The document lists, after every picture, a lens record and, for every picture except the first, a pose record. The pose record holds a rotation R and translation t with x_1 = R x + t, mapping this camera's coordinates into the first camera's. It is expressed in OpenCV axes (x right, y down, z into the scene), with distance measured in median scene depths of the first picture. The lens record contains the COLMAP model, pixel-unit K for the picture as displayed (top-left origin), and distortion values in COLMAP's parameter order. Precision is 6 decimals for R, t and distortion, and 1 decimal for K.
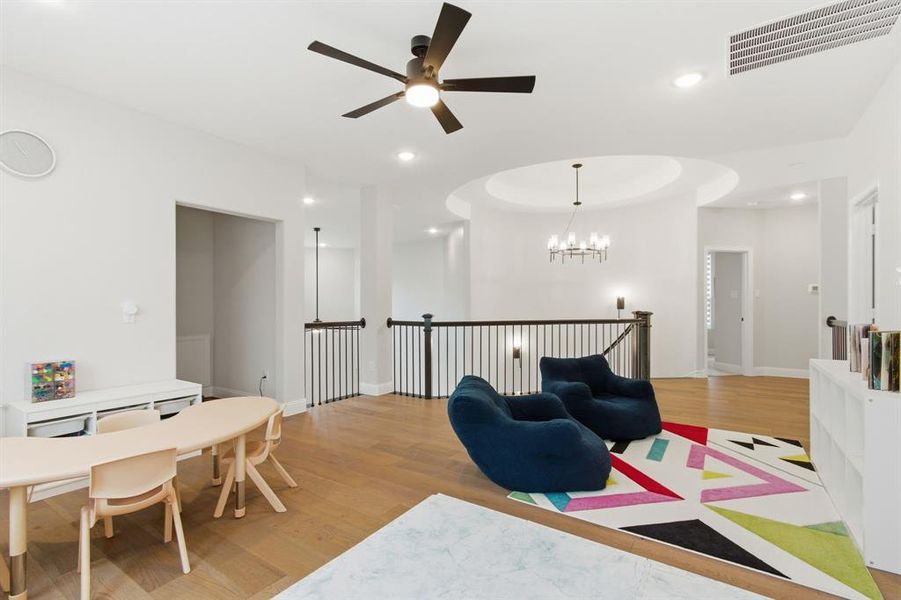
lens RADIAL K [[413.8, 0, 448.0], [0, 413.8, 305.2], [0, 0, 1]] dist [-0.003878, 0.006041]
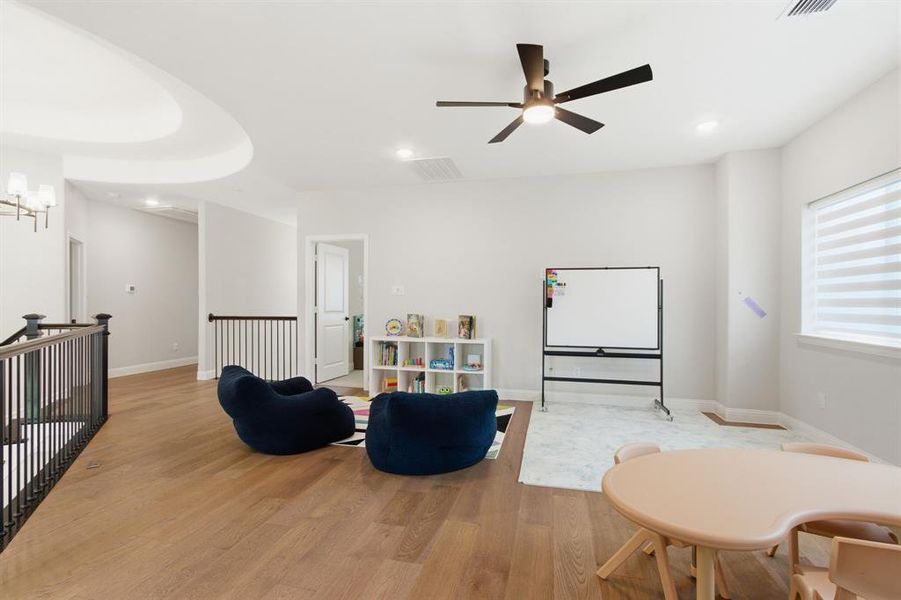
lens RADIAL K [[413.8, 0, 448.0], [0, 413.8, 305.2], [0, 0, 1]] dist [-0.003878, 0.006041]
pose [[-0.349993, 0.003664, 0.936745, -0.709531], [-0.003165, 0.999982, -0.005094, 0.009402], [-0.936747, -0.004748, -0.349976, 1.150260]]
